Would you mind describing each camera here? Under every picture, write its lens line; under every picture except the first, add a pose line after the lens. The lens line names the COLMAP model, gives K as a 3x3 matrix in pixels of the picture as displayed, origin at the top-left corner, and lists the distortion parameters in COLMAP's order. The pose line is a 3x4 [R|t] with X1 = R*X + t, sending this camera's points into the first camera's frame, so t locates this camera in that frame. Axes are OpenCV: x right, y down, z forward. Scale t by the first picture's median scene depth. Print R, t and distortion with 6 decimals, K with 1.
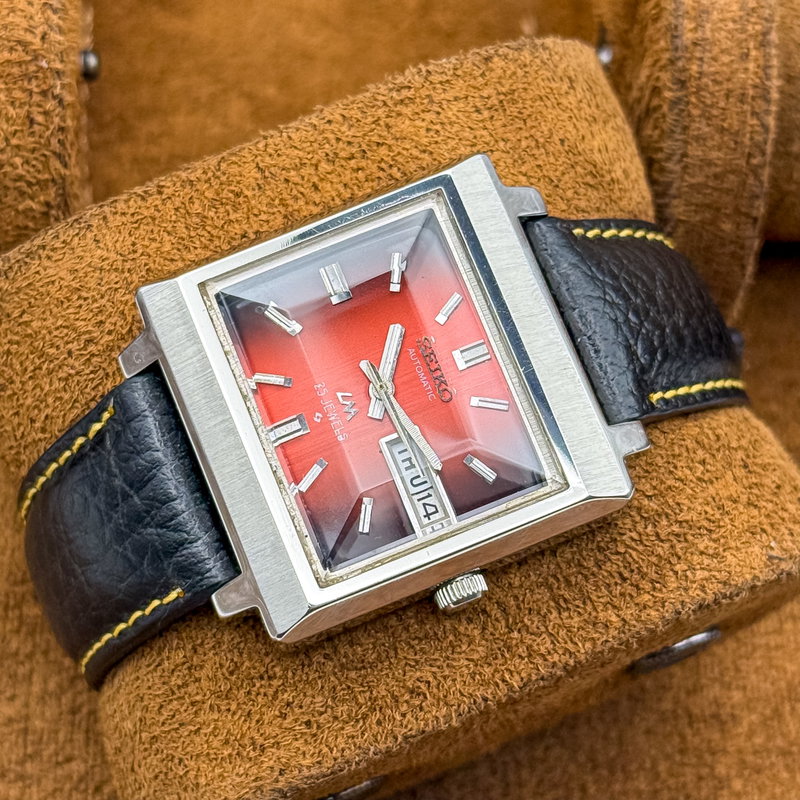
lens RADIAL K [[2332.8, 0, 399.8], [0, 2332.8, 424.6], [0, 0, 1]] dist [0.049679, 0.841346]
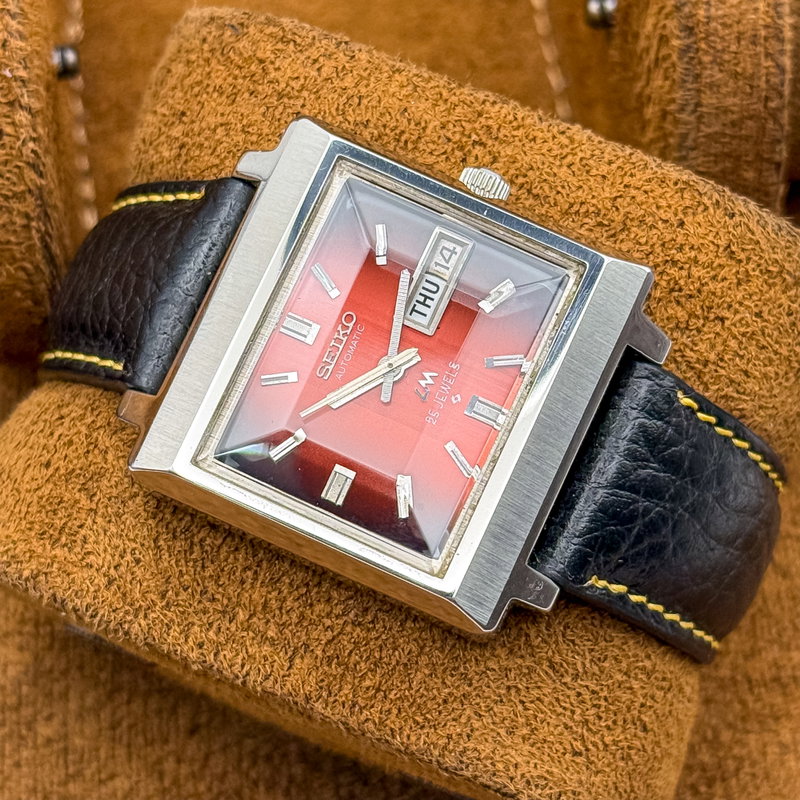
lens RADIAL K [[2332.8, 0, 399.8], [0, 2332.8, 424.6], [0, 0, 1]] dist [0.049679, 0.841346]
pose [[-0.679251, -0.712303, 0.176756, -0.194175], [0.727072, -0.620328, 0.294211, -0.305239], [-0.099921, 0.328357, 0.939254, 0.102396]]
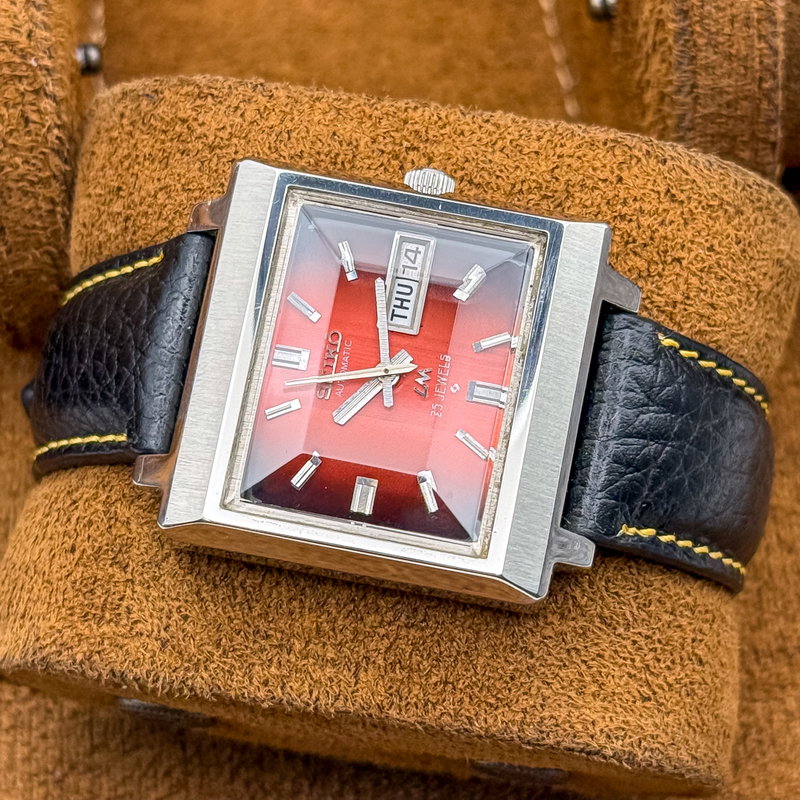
lens RADIAL K [[2332.8, 0, 399.8], [0, 2332.8, 424.6], [0, 0, 1]] dist [0.049679, 0.841346]
pose [[-0.835253, -0.527599, 0.154896, -0.174802], [0.545041, -0.757157, 0.360061, -0.379360], [-0.072687, 0.385166, 0.919980, 0.095219]]
